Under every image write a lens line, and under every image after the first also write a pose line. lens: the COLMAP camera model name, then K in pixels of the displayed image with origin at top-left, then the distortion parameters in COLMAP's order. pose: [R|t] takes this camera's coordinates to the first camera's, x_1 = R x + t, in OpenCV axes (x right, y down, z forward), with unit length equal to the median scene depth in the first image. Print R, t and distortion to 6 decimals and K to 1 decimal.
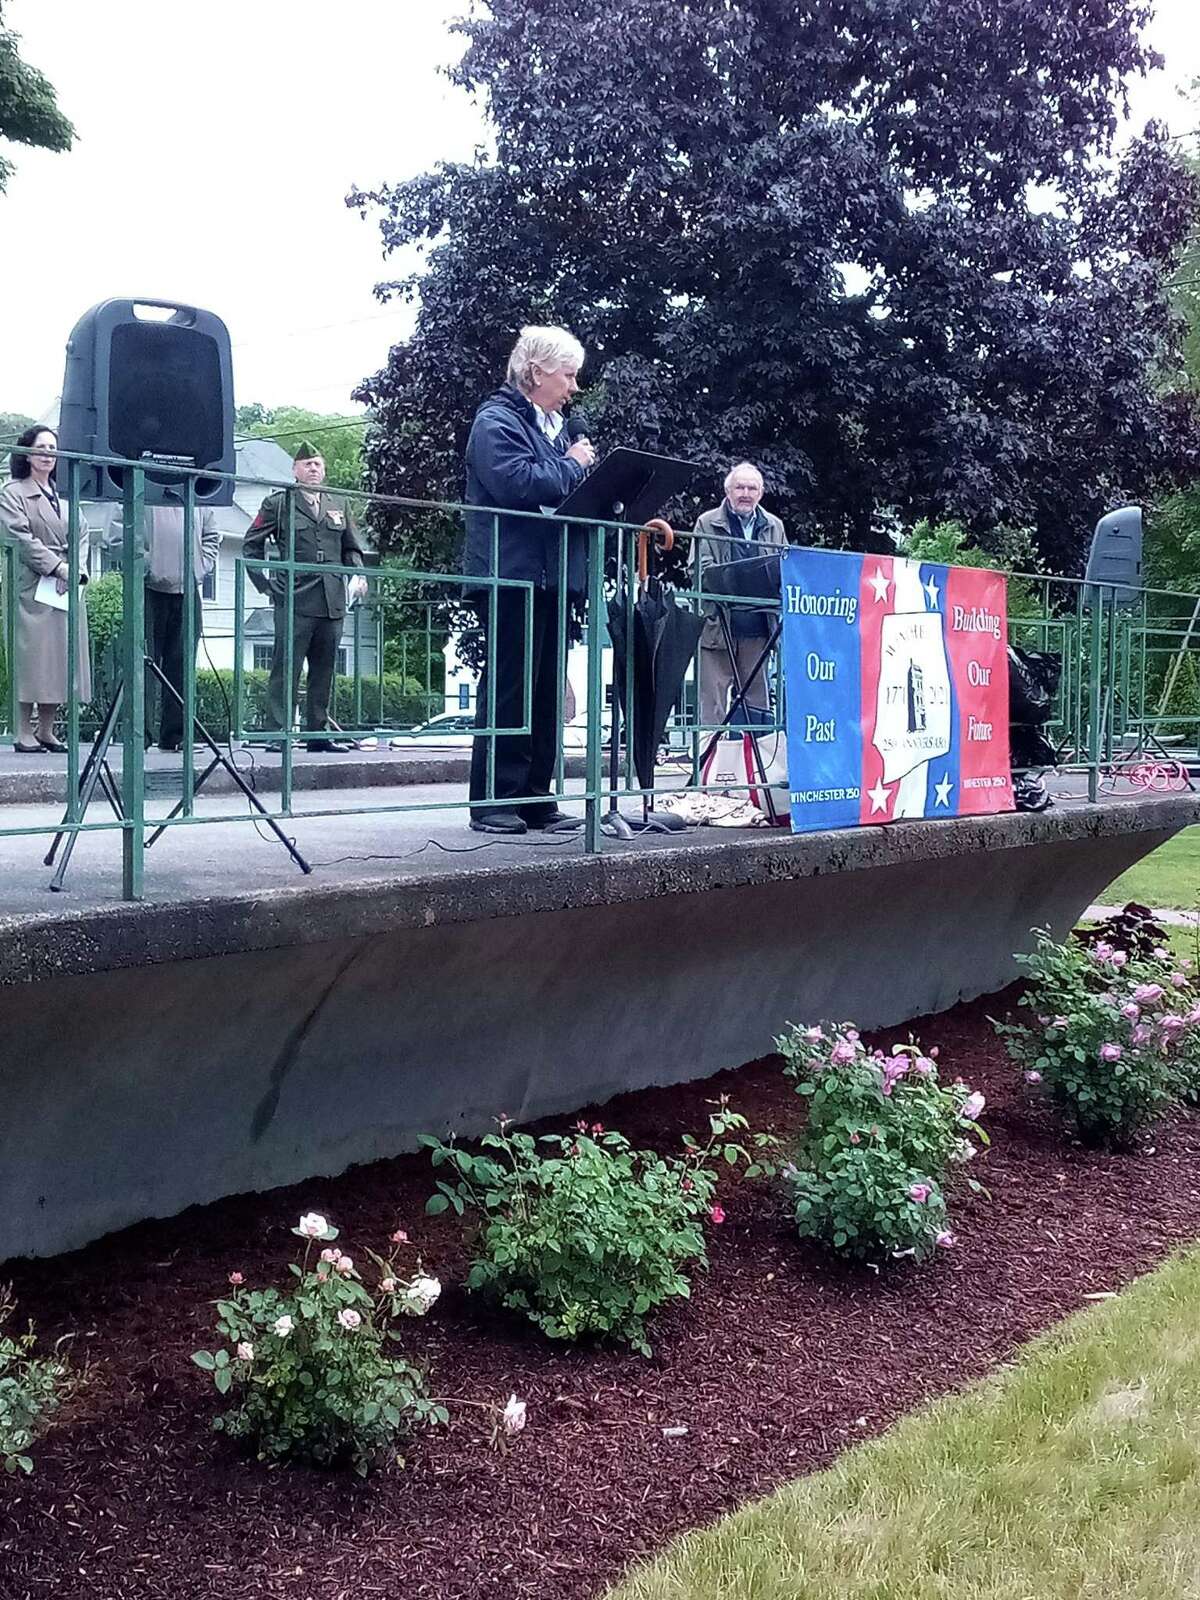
lens RADIAL K [[2690.9, 0, 600.0], [0, 2690.9, 800.0], [0, 0, 1]] dist [0.000202, -0.154536]
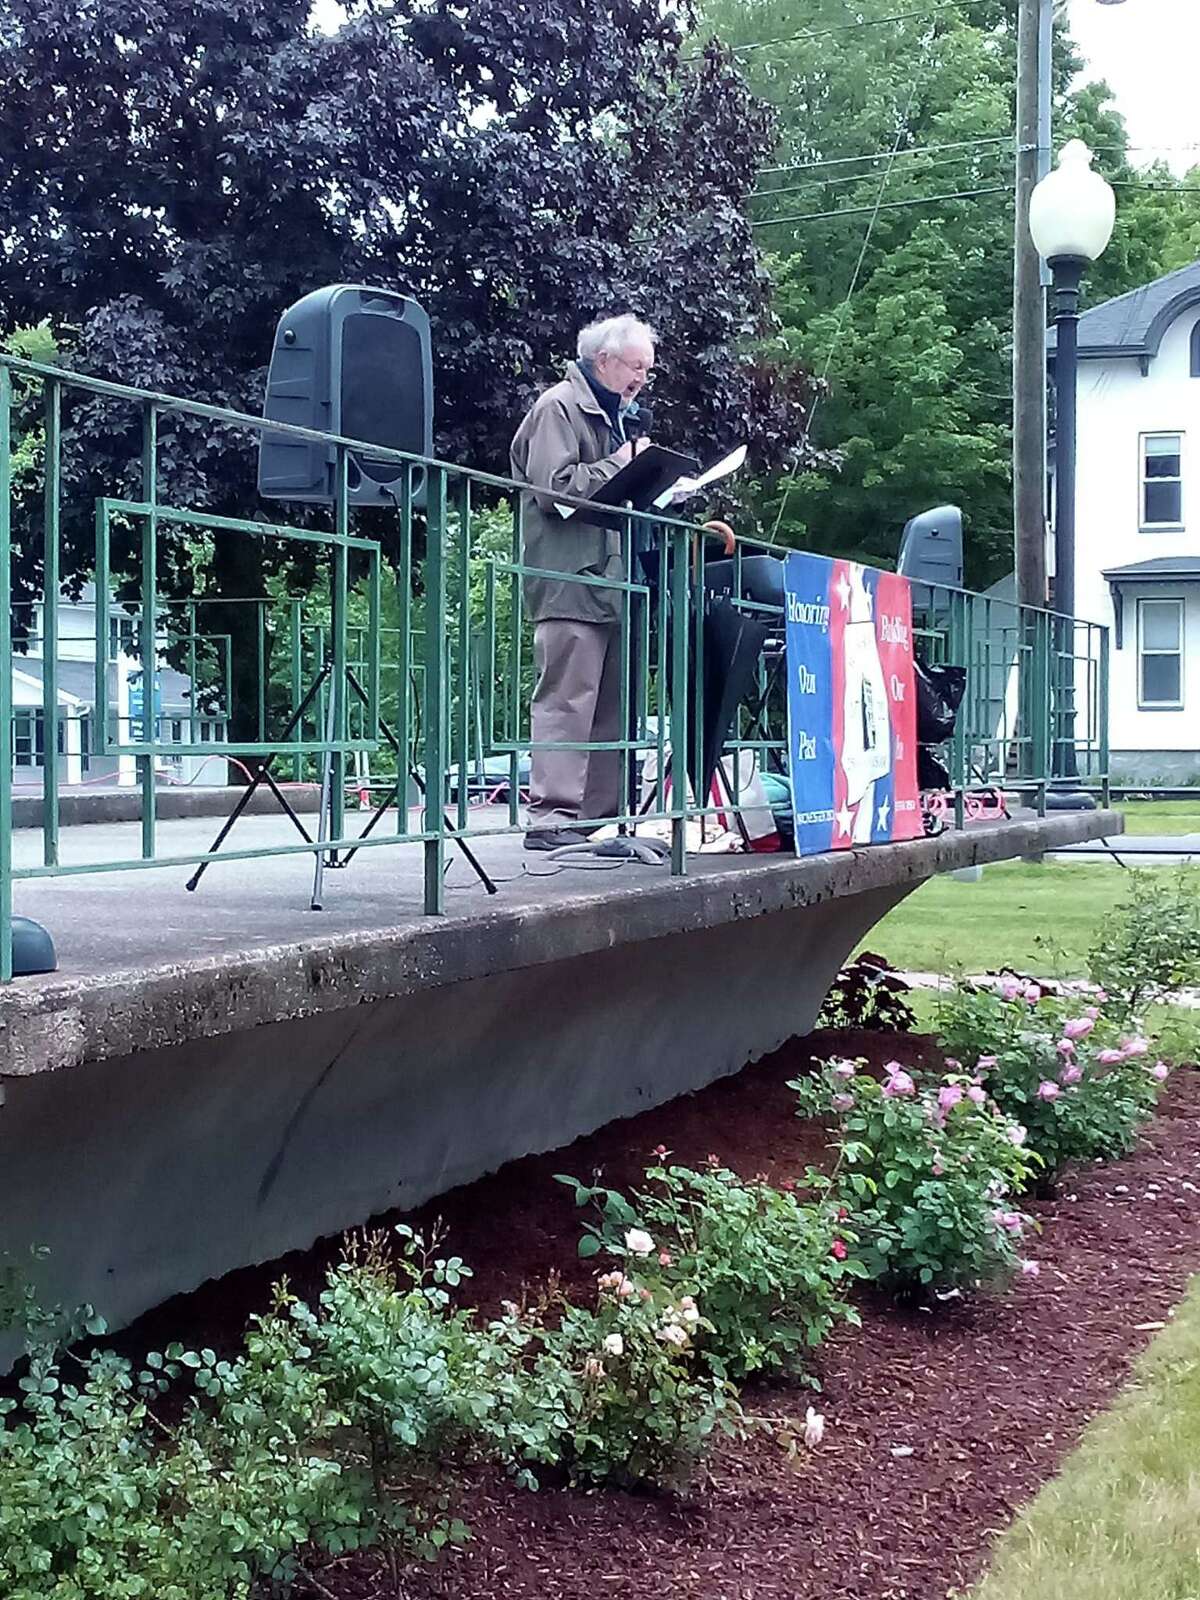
lens RADIAL K [[3729.1, 0, 600.0], [0, 3729.1, 800.0], [0, 0, 1]] dist [-0.069147, 0.378400]
pose [[0.955843, -0.007803, 0.293773, -0.331551], [0.013954, 0.999725, -0.018848, 0.014116], [-0.293545, 0.022115, 0.955689, -0.192066]]
